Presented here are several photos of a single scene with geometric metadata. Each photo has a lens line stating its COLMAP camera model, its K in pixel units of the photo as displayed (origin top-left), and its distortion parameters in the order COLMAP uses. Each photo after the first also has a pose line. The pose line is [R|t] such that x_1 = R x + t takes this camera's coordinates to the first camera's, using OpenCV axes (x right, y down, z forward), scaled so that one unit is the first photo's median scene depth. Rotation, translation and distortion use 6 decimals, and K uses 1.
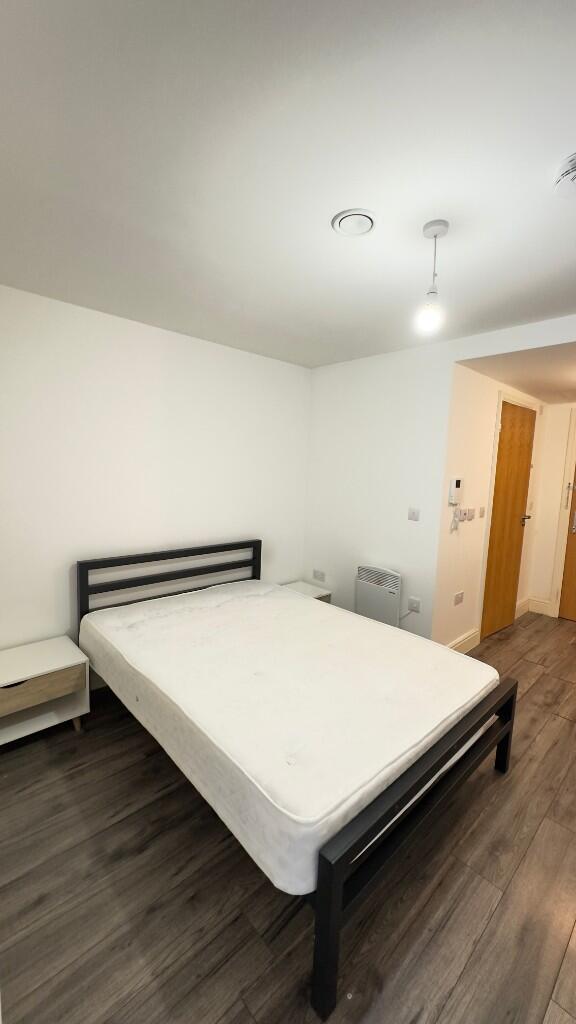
lens RADIAL K [[402.7, 0, 290.6], [0, 402.7, 515.2], [0, 0, 1]] dist [-0.000254, 0.000148]
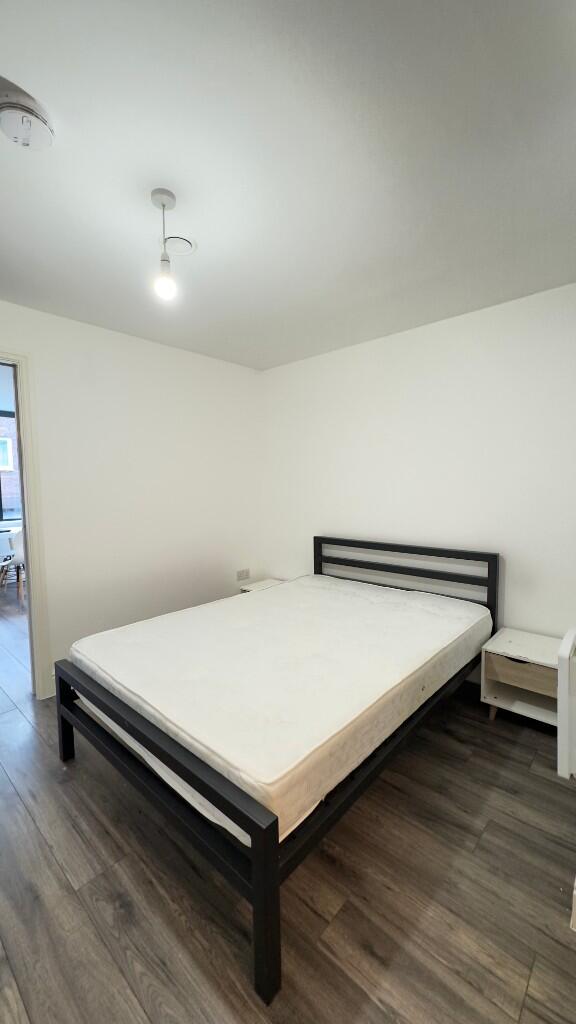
lens RADIAL K [[402.7, 0, 291.2], [0, 402.7, 508.9], [0, 0, 1]] dist [-0.000254, 0.000148]
pose [[0.086948, 0.021714, -0.995976, 1.324278], [-0.098362, 0.995064, 0.013107, 0.016924], [0.991345, 0.096826, 0.088655, 1.198025]]
